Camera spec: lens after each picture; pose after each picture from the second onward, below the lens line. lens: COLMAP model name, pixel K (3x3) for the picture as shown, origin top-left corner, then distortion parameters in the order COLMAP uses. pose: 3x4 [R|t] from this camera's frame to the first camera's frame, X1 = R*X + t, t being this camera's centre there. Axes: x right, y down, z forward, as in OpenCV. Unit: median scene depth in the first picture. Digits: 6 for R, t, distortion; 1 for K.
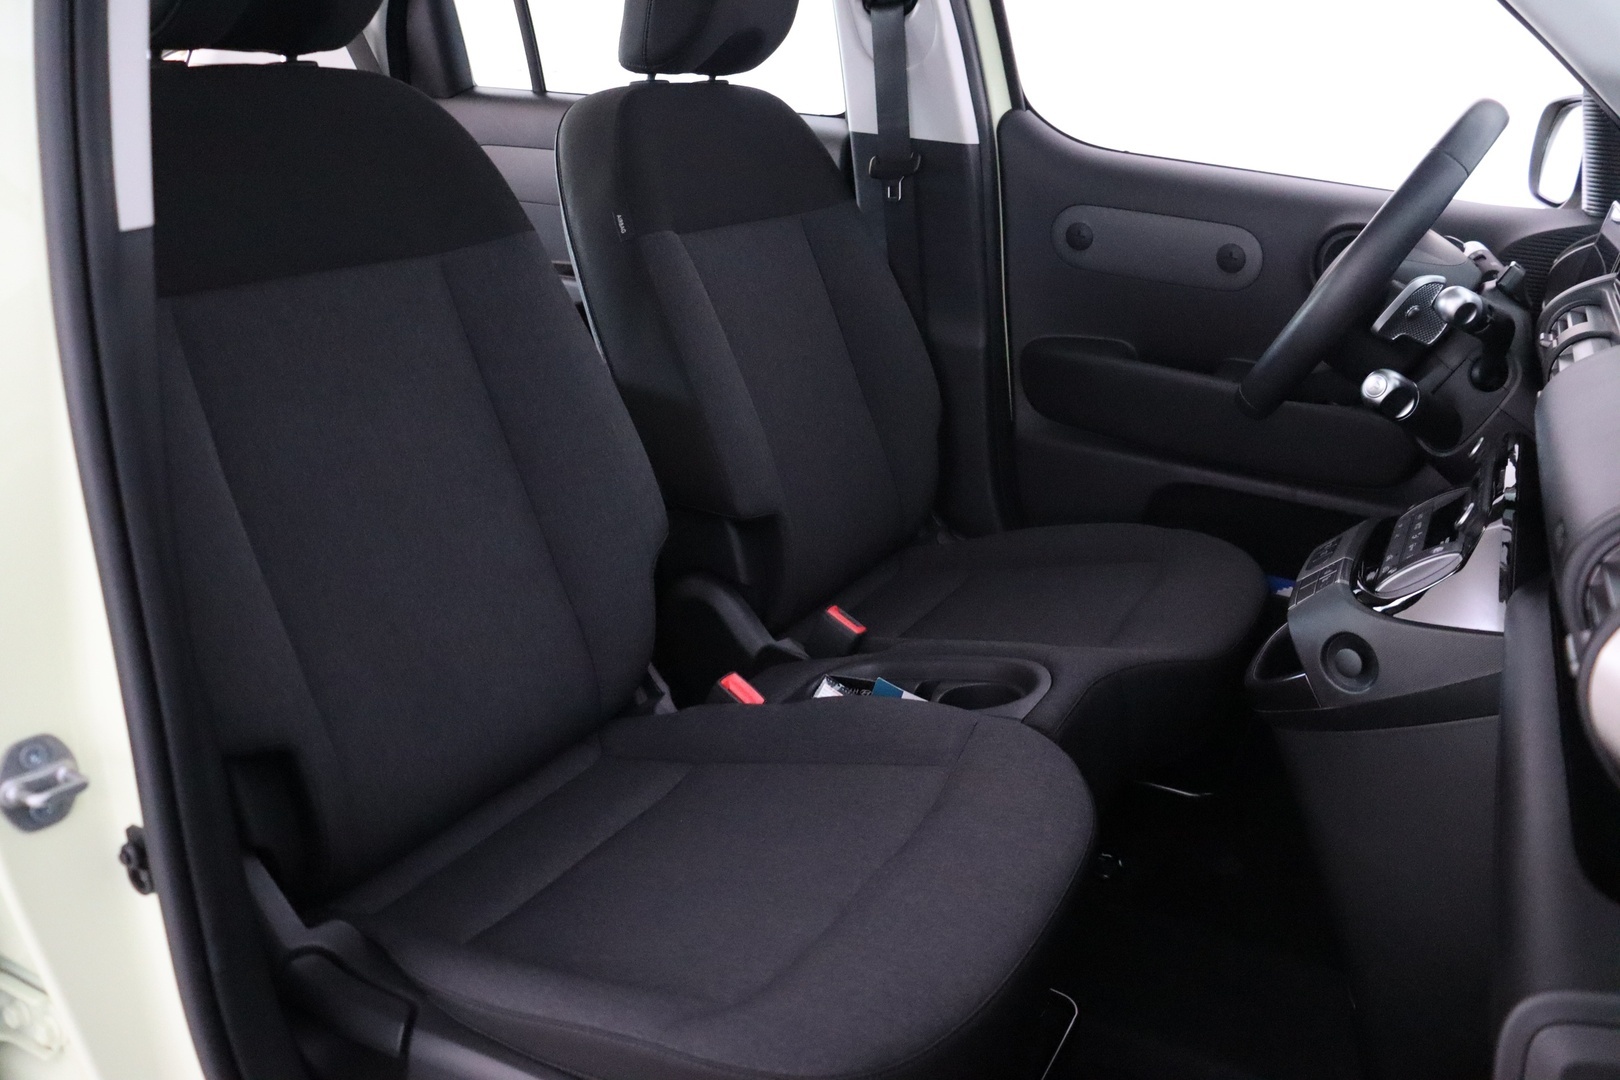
lens RADIAL K [[1258.6, 0, 806.5], [0, 1258.6, 508.0], [0, 0, 1]] dist [-0.211694, 0.160537]
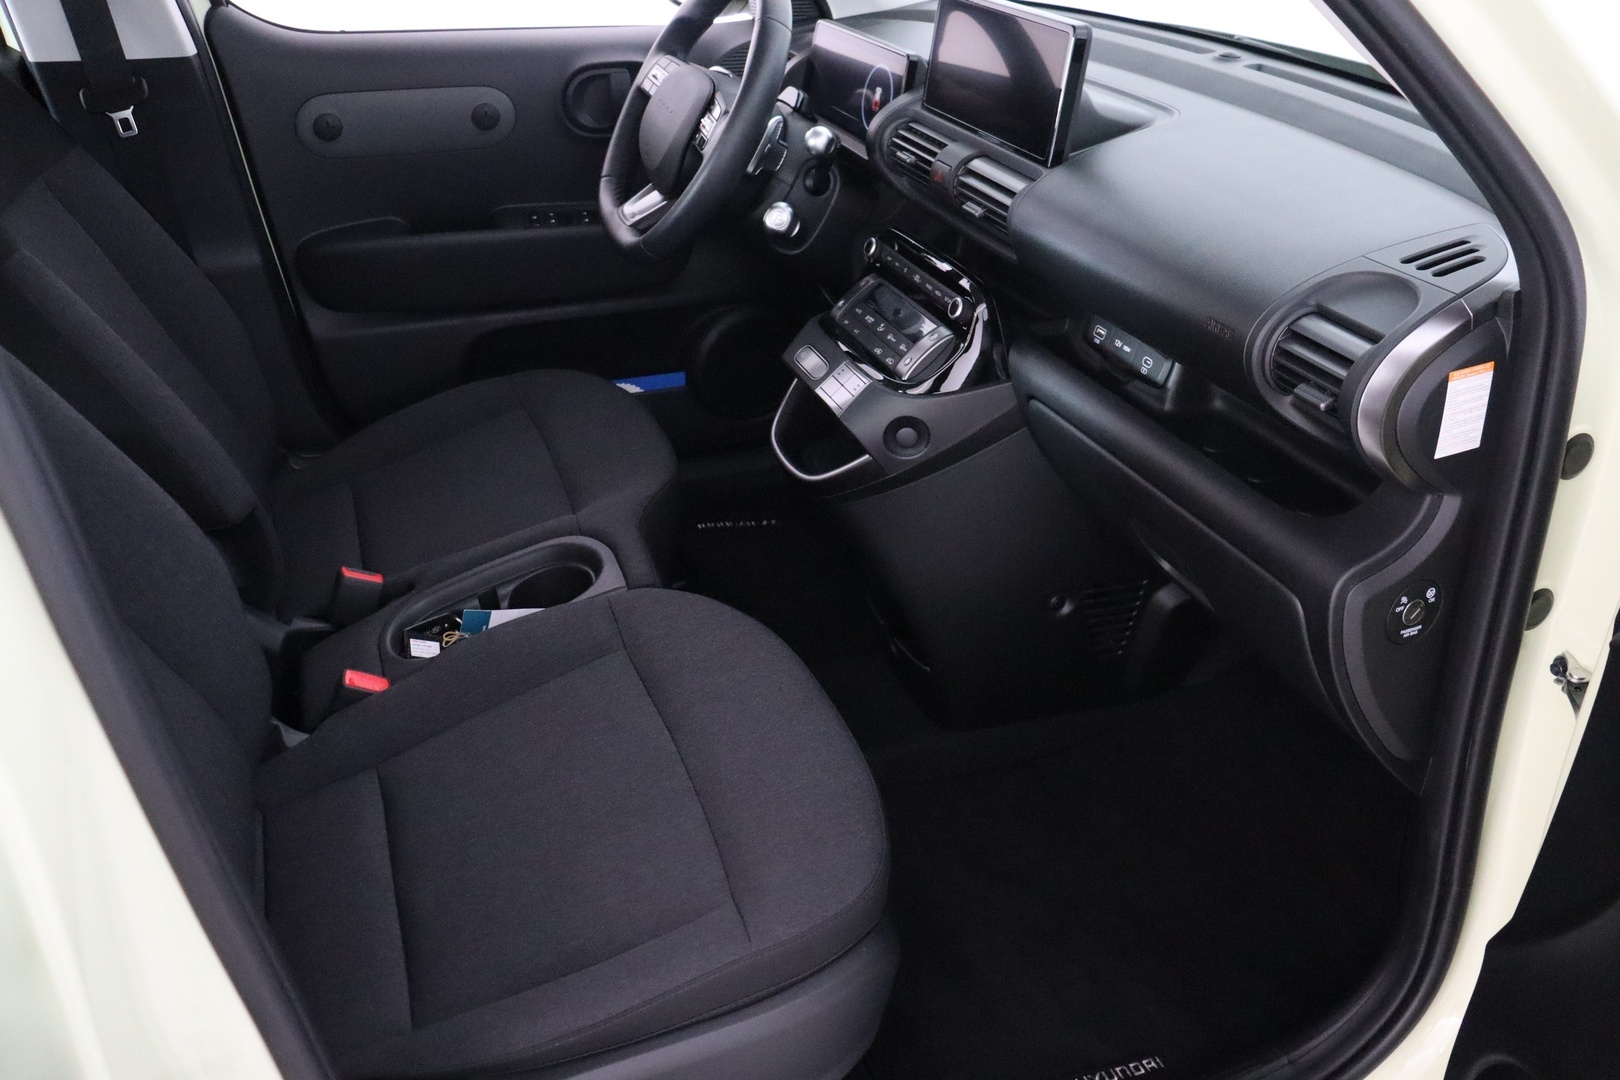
lens RADIAL K [[1258.6, 0, 806.5], [0, 1258.6, 508.0], [0, 0, 1]] dist [-0.211694, 0.160537]
pose [[0.658807, -0.394745, 0.640430, -0.310845], [0.273340, 0.918702, 0.285082, -0.129796], [-0.700899, -0.012759, 0.713147, 0.047935]]
